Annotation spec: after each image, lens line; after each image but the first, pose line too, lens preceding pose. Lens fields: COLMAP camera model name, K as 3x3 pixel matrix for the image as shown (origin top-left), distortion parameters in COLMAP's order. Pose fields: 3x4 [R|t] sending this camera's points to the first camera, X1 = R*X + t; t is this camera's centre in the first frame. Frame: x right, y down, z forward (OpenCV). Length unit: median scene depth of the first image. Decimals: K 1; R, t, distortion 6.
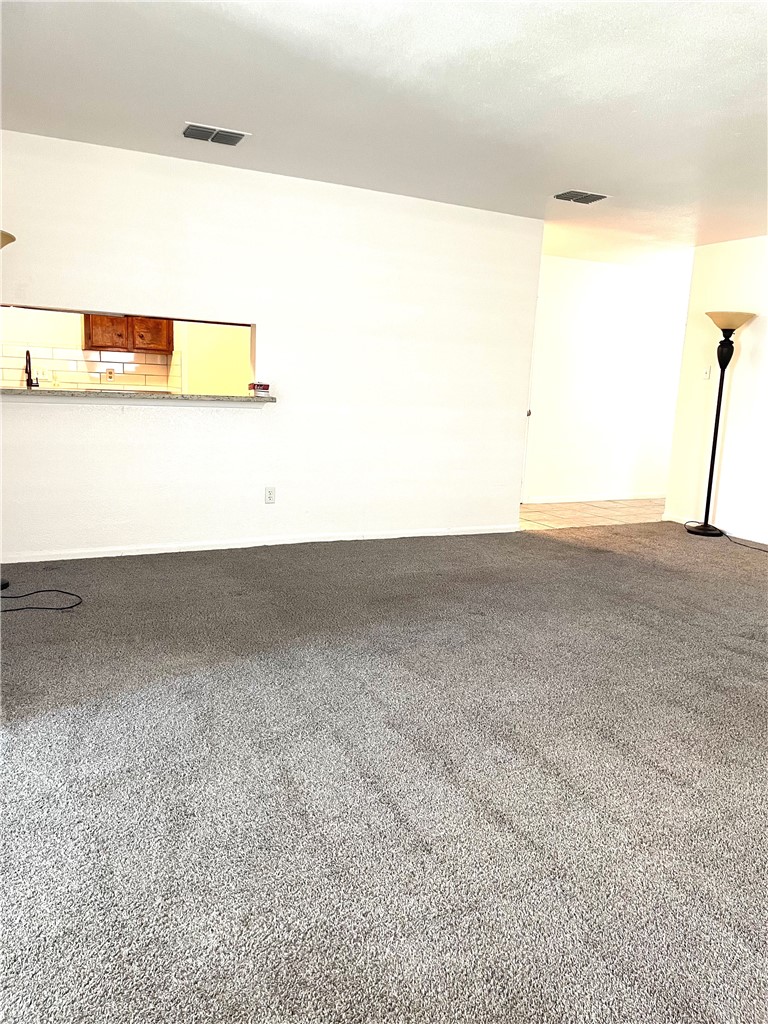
lens RADIAL K [[788.5, 0, 385.8], [0, 788.5, 516.7], [0, 0, 1]] dist [0.056934, -0.061119]
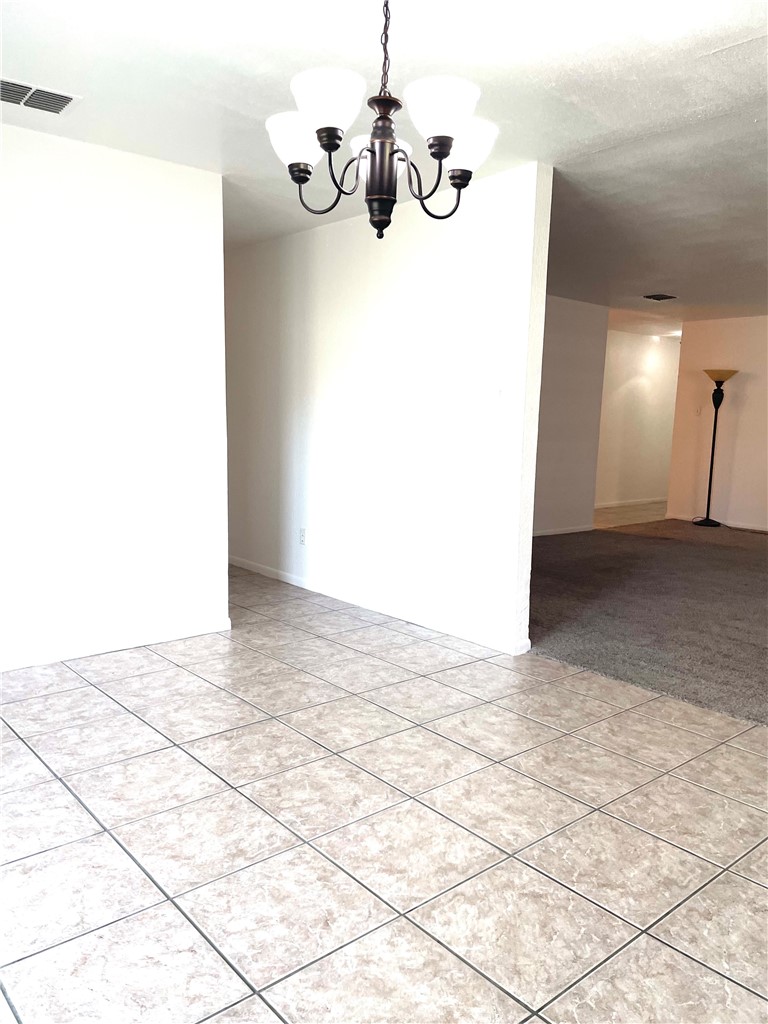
lens RADIAL K [[788.5, 0, 383.3], [0, 788.5, 510.4], [0, 0, 1]] dist [0.056934, -0.061119]
pose [[0.972583, -0.046158, 0.227930, -0.492122], [0.056300, 0.997683, -0.038191, 0.017403], [-0.225639, 0.049977, 0.972928, -0.244070]]
